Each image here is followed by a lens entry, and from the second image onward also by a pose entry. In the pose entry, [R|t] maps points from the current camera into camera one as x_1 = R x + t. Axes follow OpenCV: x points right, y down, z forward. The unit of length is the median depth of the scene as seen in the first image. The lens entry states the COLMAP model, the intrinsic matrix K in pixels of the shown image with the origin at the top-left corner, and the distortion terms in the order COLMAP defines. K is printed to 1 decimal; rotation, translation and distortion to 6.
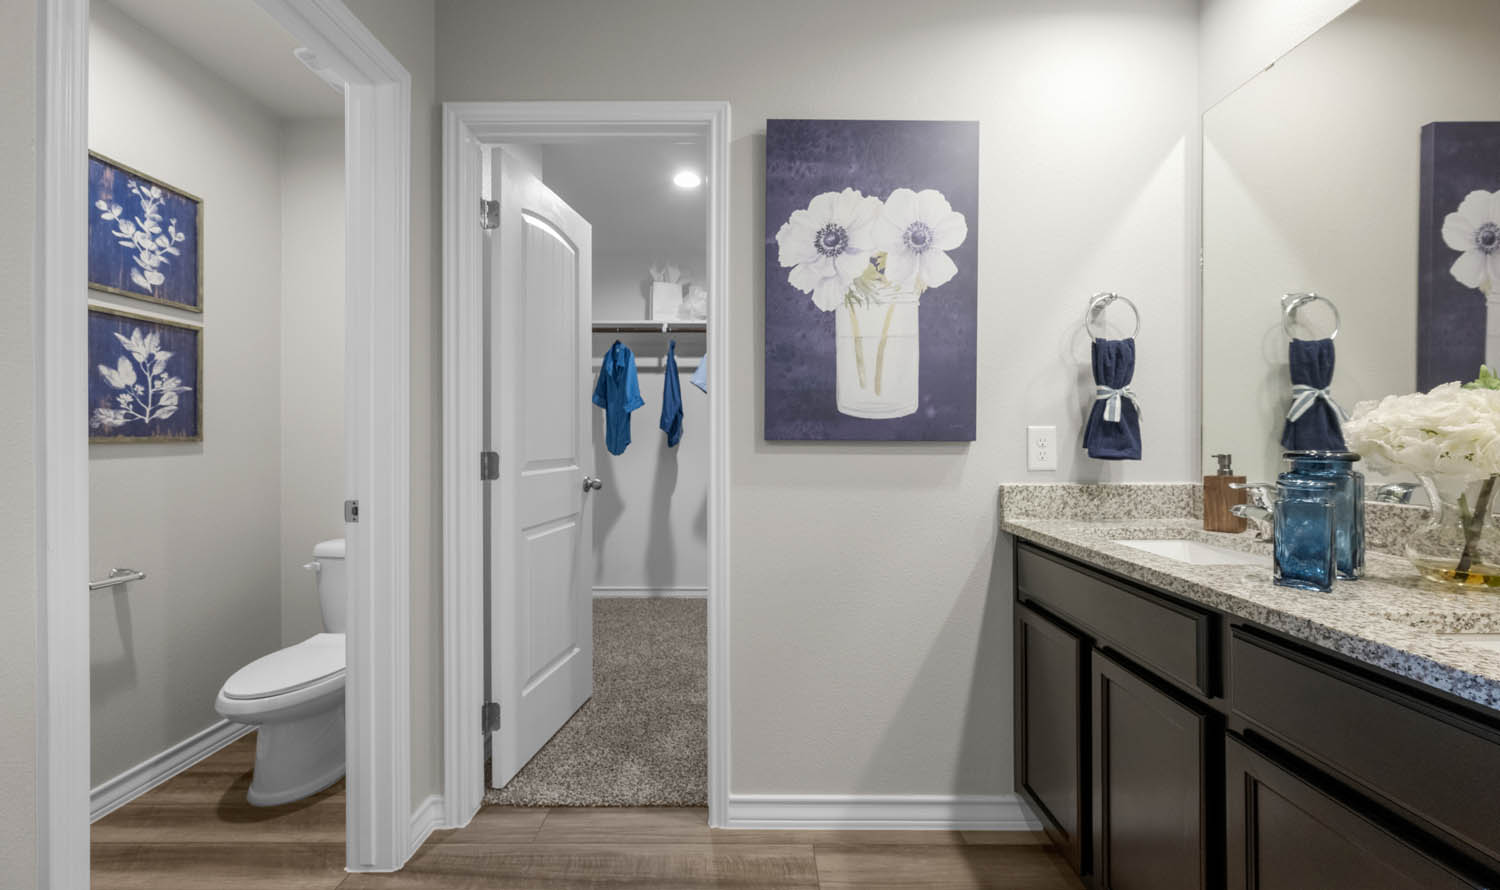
lens RADIAL K [[601.5, 0, 752.6], [0, 601.5, 436.9], [0, 0, 1]] dist [-0.001448, 0.000234]
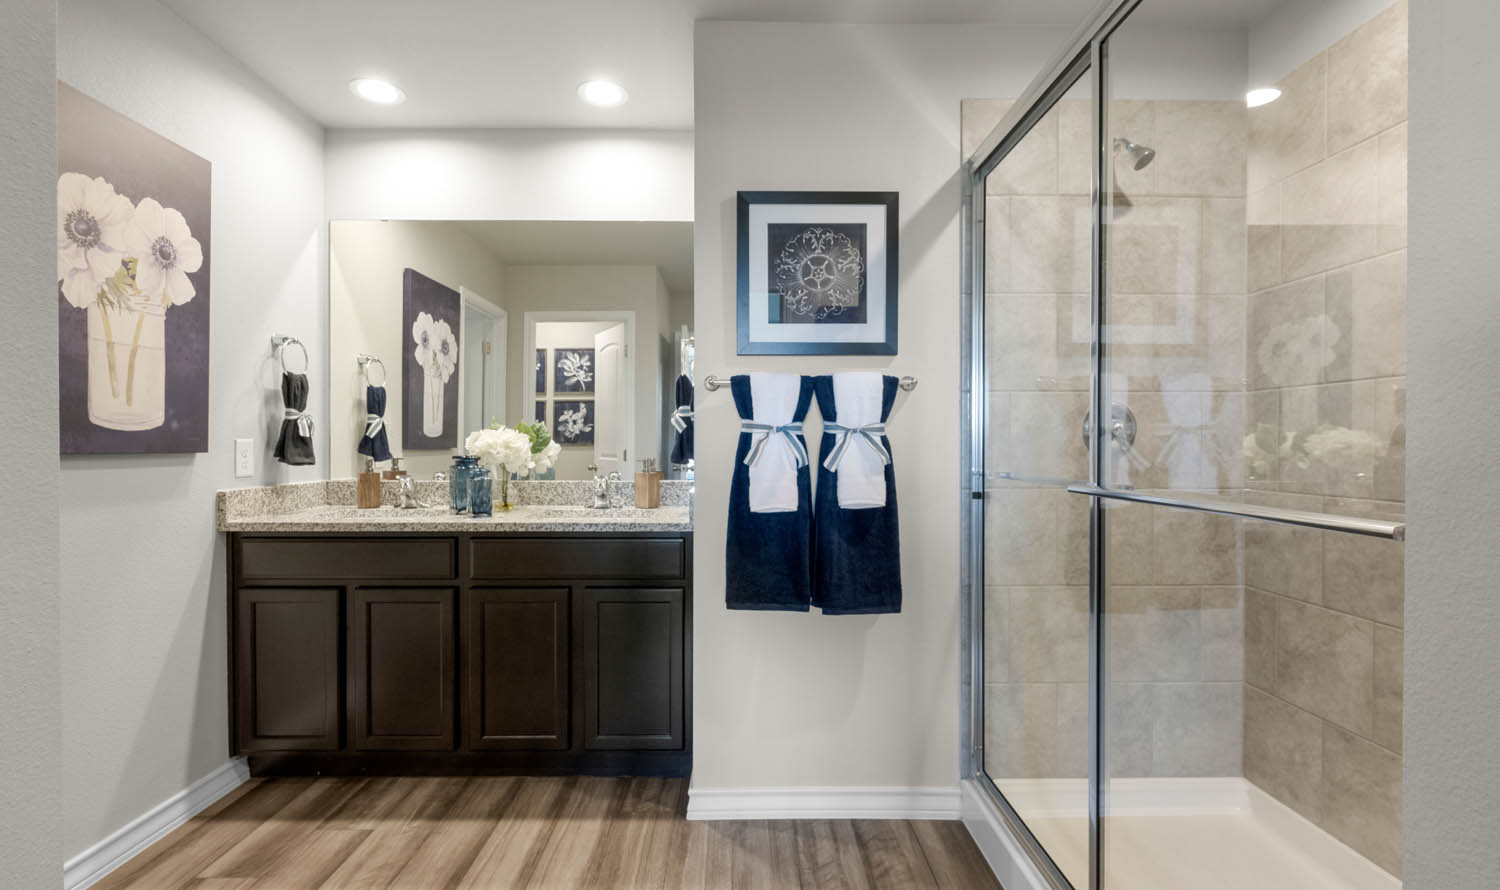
lens RADIAL K [[689.2, 0, 749.3], [0, 689.2, 445.0], [0, 0, 1]] dist [0.000828, 0.000004]
pose [[-0.009111, -0.001903, 0.999957, -0.897151], [-0.002804, 0.999994, 0.001877, -0.012153], [-0.999955, -0.002787, -0.009116, 0.023851]]
